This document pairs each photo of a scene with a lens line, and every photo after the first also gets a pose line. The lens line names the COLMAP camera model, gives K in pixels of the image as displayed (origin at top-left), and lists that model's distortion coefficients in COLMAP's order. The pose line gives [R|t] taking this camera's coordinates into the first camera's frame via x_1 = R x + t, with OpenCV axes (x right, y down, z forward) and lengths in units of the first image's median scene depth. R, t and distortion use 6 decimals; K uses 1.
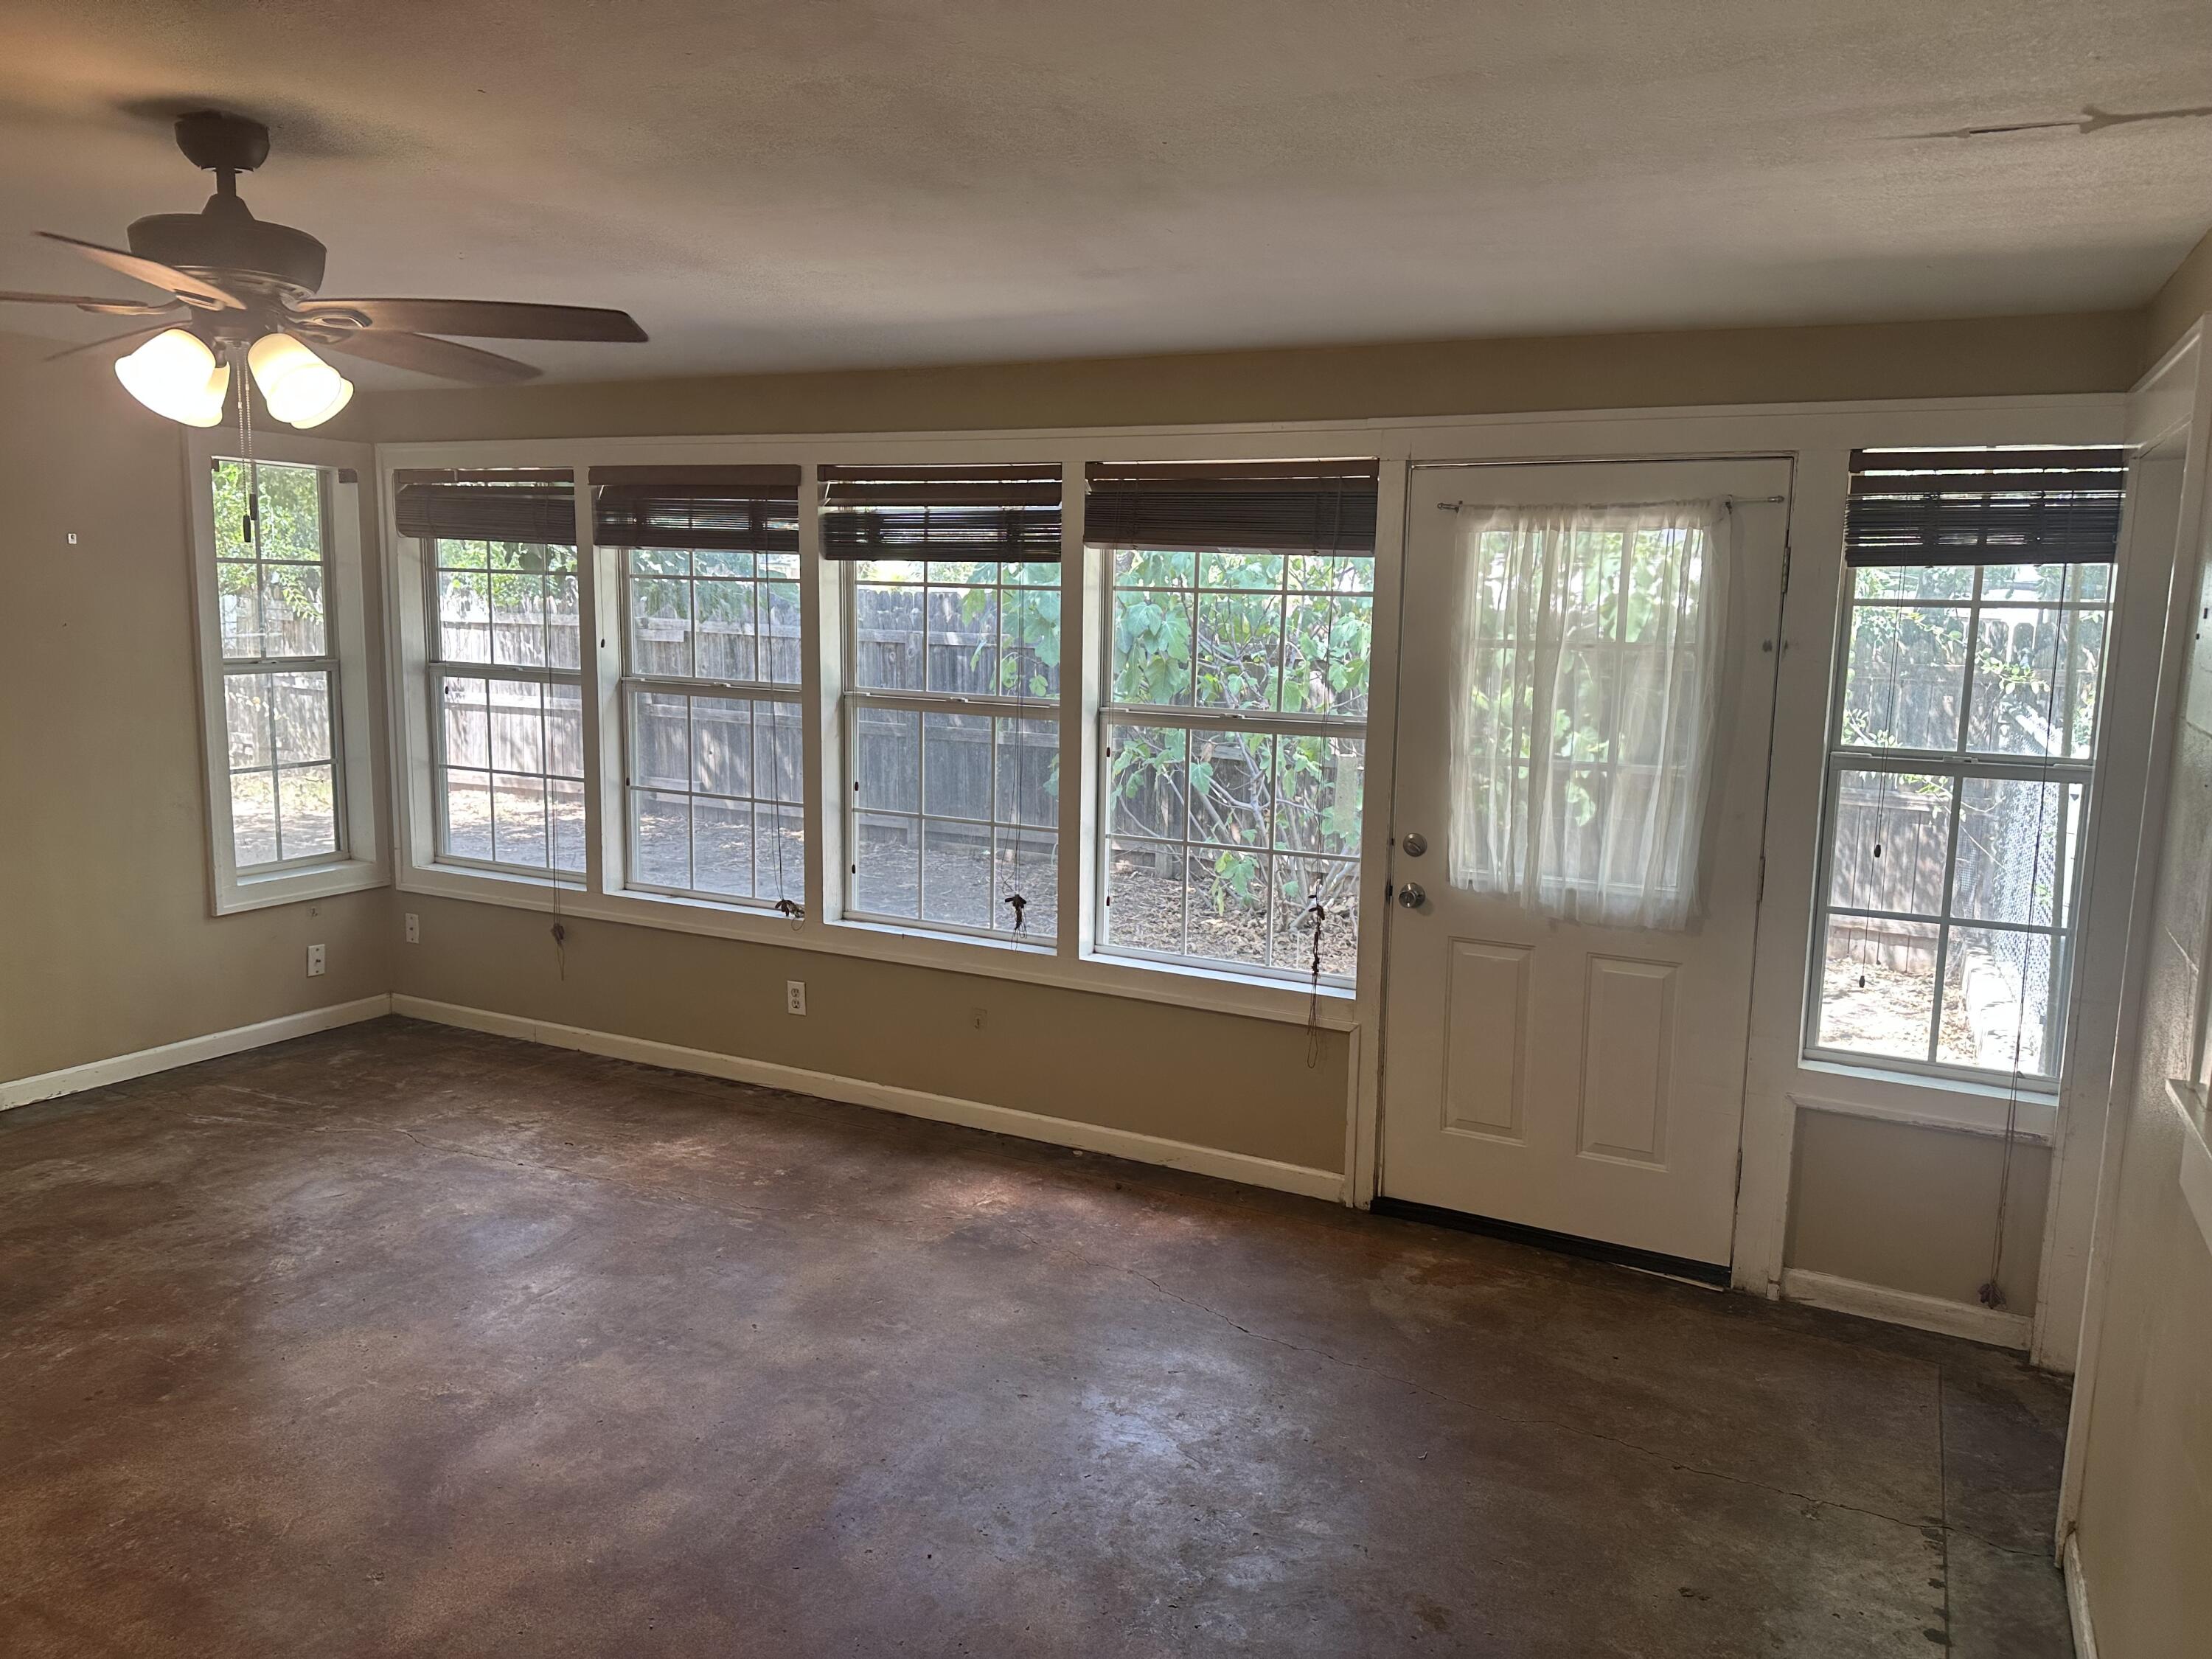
lens RADIAL K [[1560.0, 0, 1108.1], [0, 1560.0, 832.5], [0, 0, 1]] dist [0.057228, -0.068291]
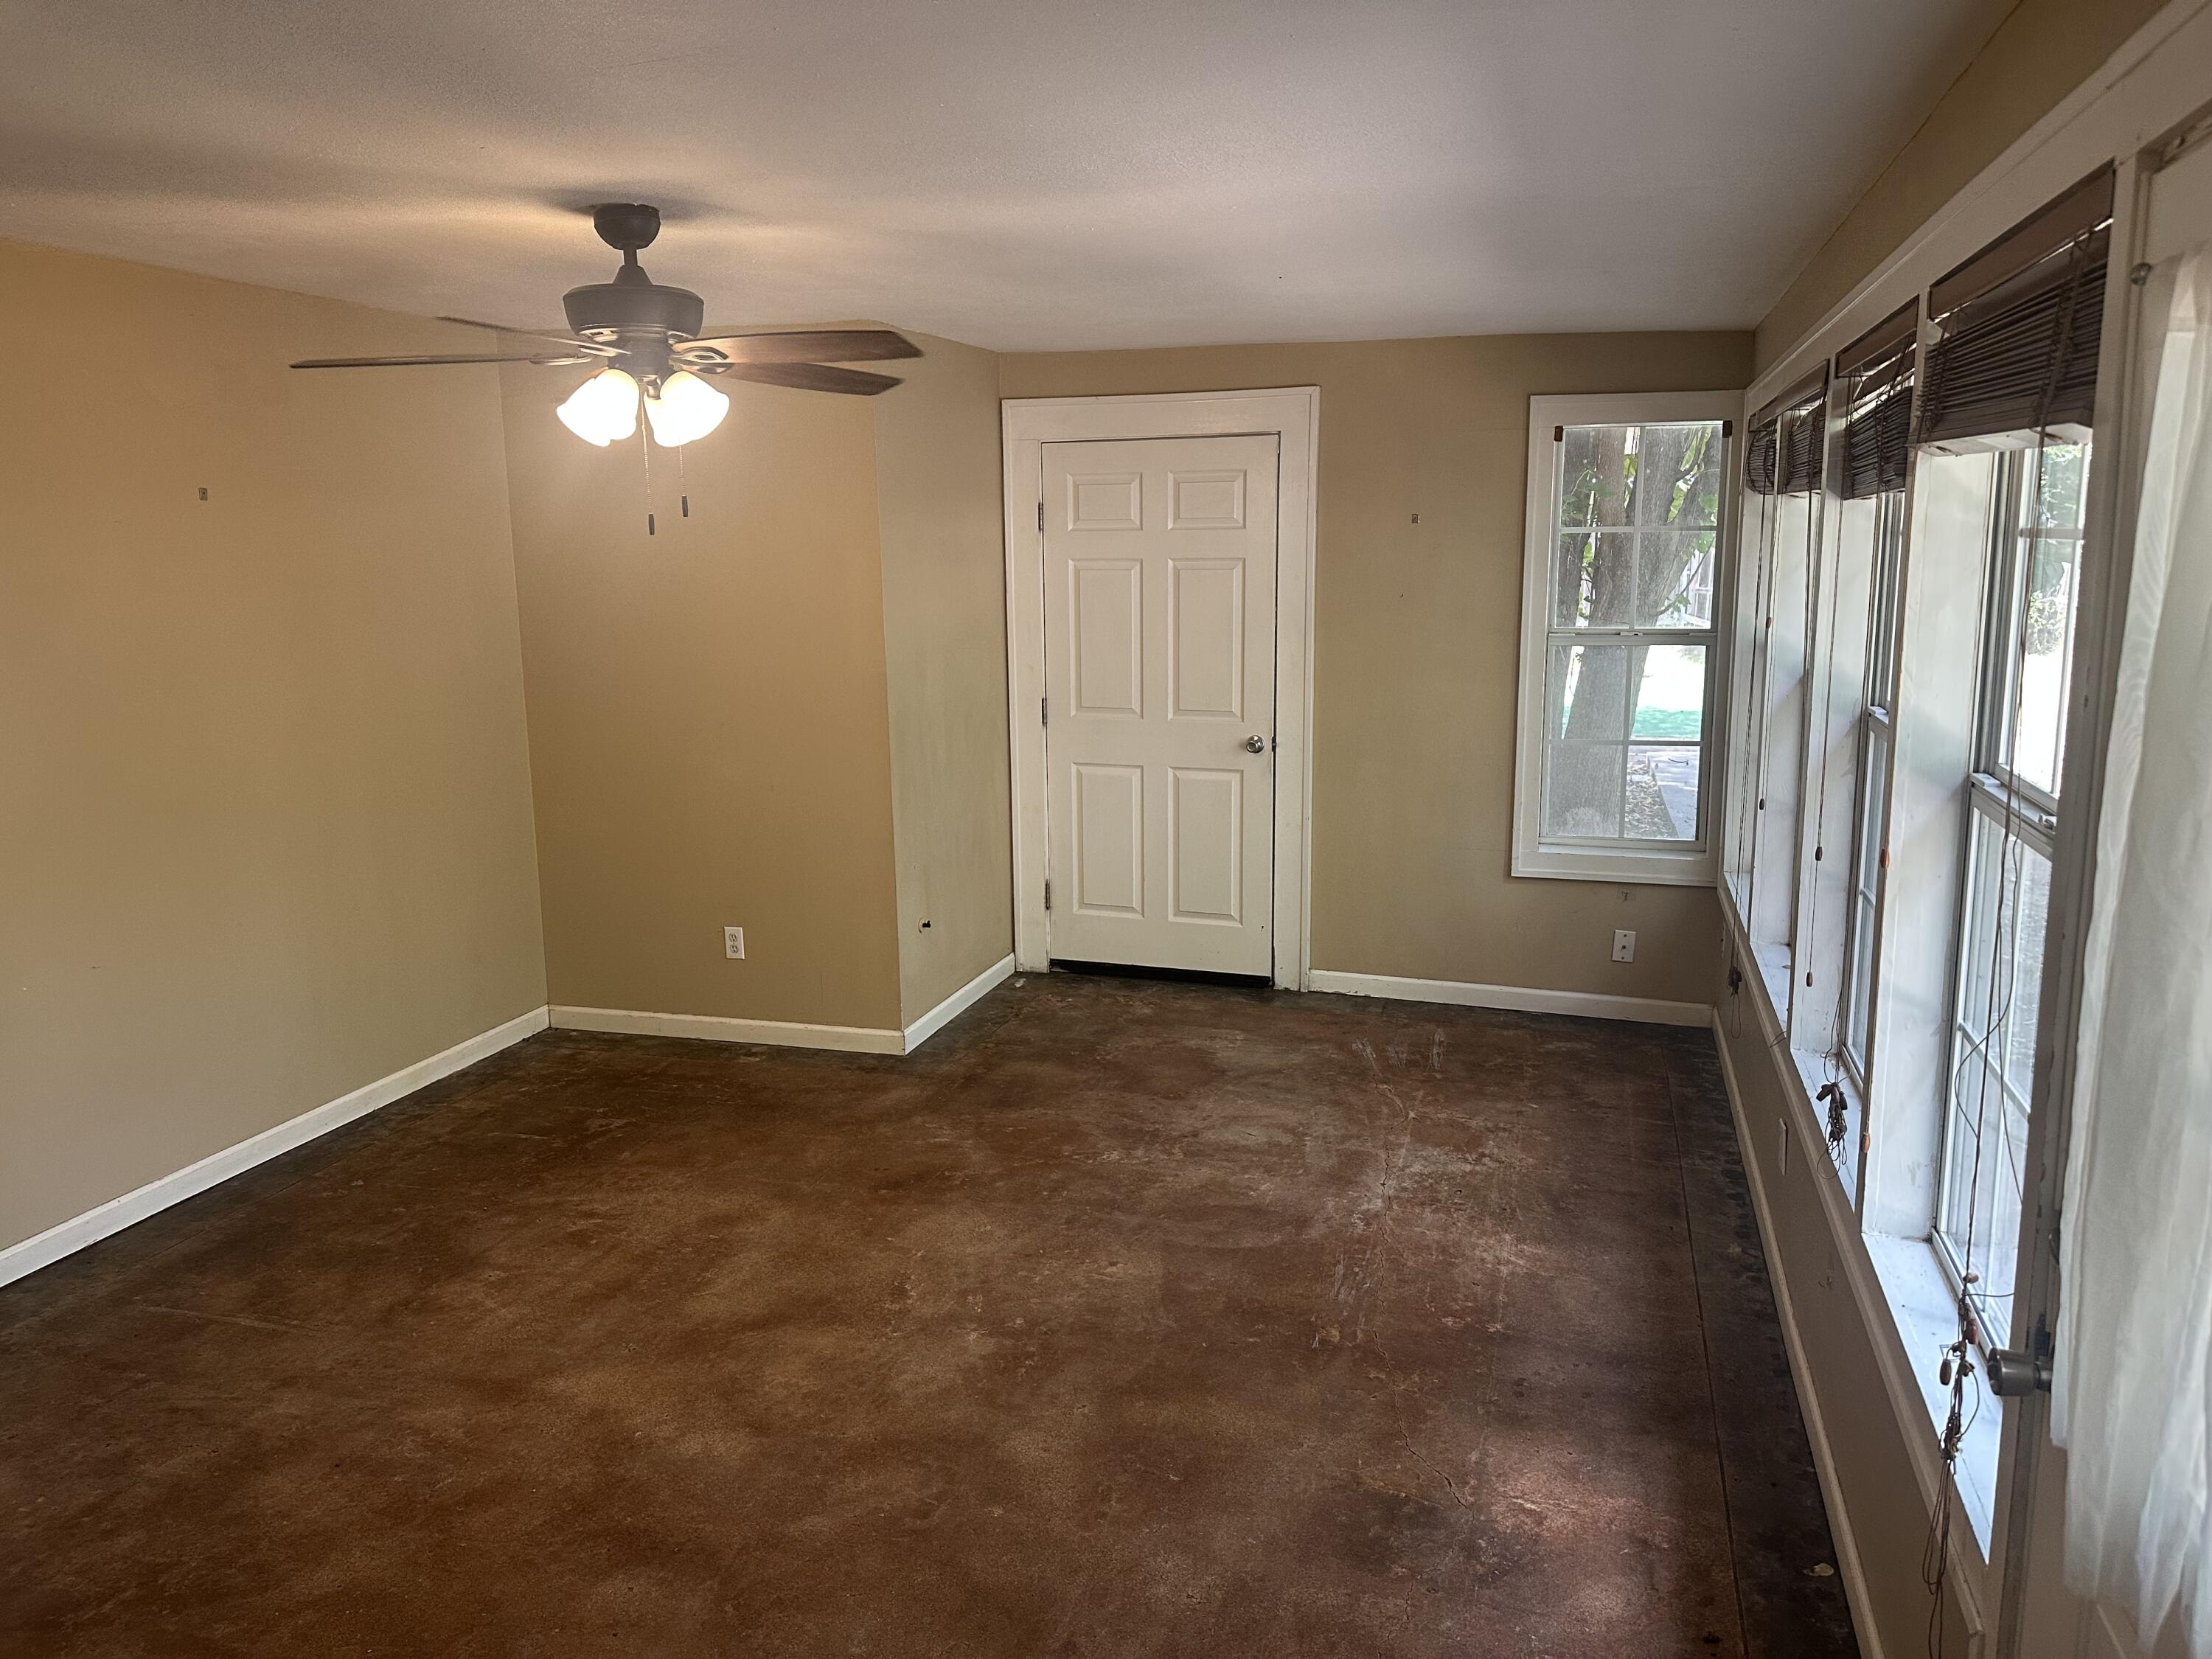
lens RADIAL K [[1560.0, 0, 1122.9], [0, 1560.0, 776.9], [0, 0, 1]] dist [0.057228, -0.068291]
pose [[0.178359, 0.126142, -0.975846, 0.456239], [-0.140257, 0.984881, 0.101674, -0.093931], [0.973918, 0.118734, 0.193355, 0.639398]]
